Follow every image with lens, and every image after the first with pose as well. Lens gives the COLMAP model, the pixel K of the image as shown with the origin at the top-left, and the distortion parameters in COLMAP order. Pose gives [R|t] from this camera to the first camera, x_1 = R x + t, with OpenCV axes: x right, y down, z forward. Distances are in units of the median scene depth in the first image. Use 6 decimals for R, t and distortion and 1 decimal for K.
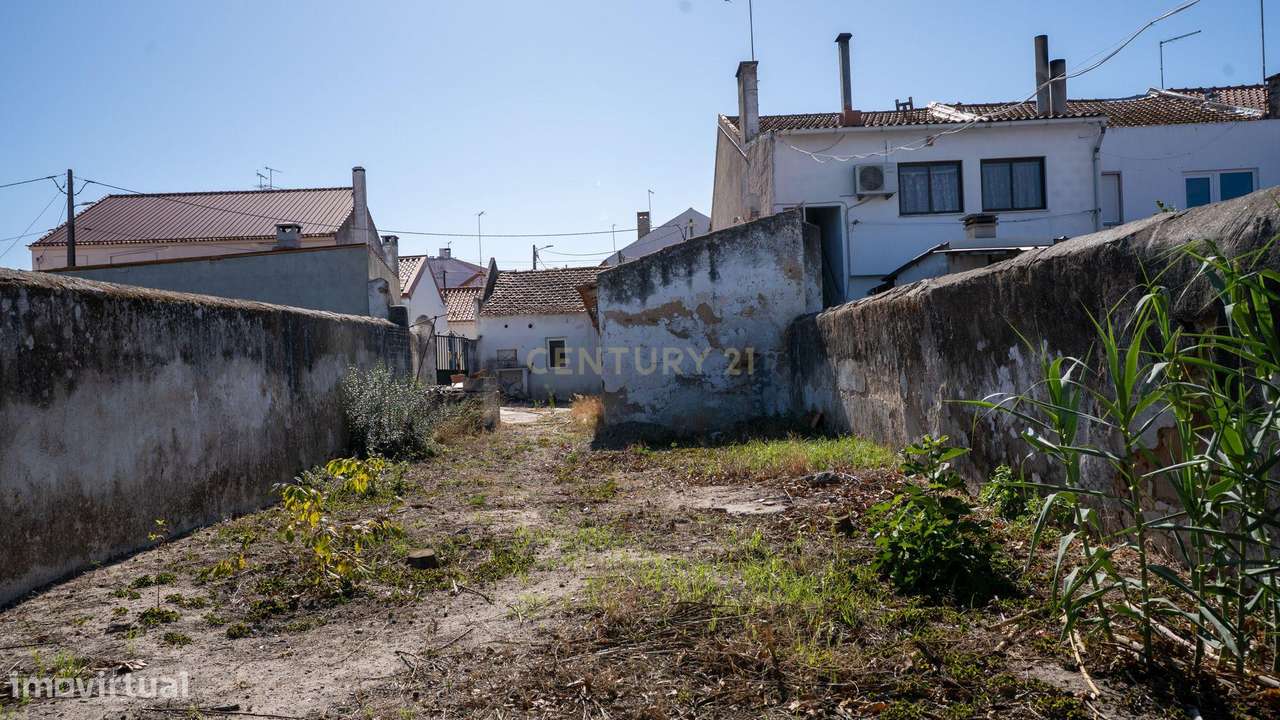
lens RADIAL K [[1537.1, 0, 645.3], [0, 1537.1, 327.2], [0, 0, 1]] dist [0.264174, 0.293250]
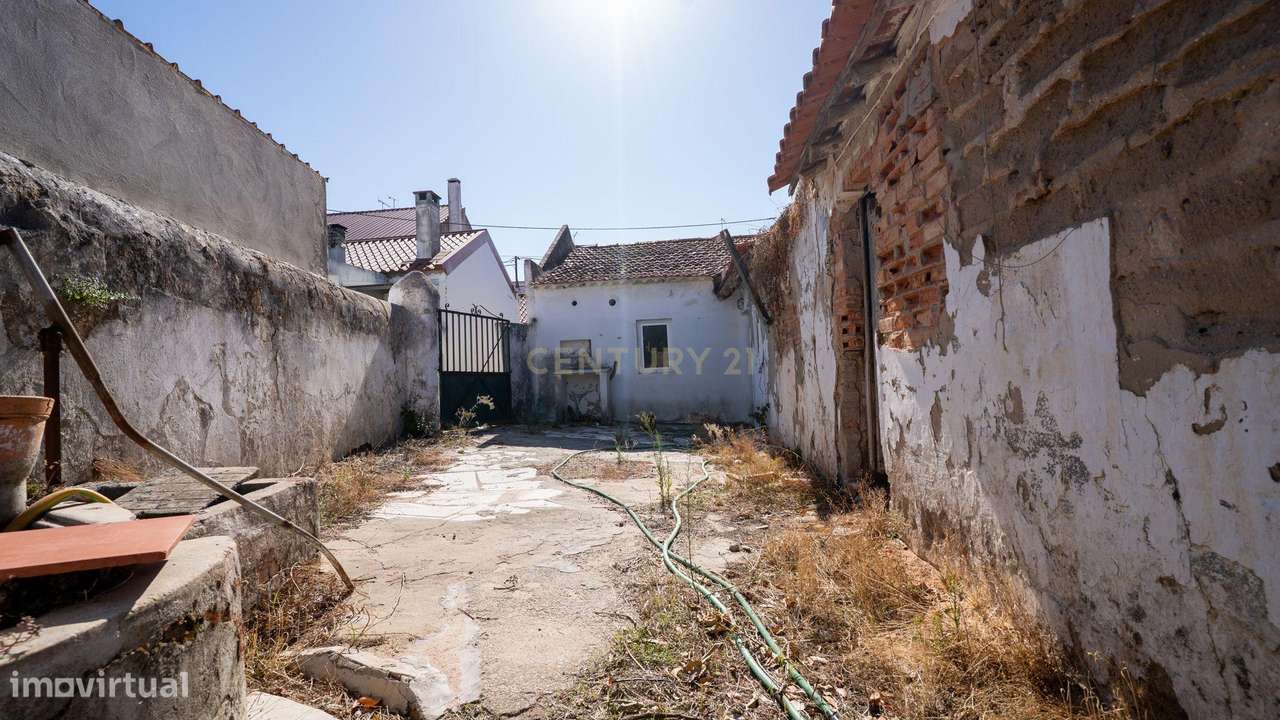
lens RADIAL K [[971.3, 0, 639.7], [0, 971.3, 352.9], [0, 0, 1]] dist [0.056762, 0.012554]
pose [[0.998616, 0.005127, -0.052335, -0.043002], [-0.004827, 0.999971, 0.005858, 0.017281], [0.052363, -0.005597, 0.998612, 0.606861]]
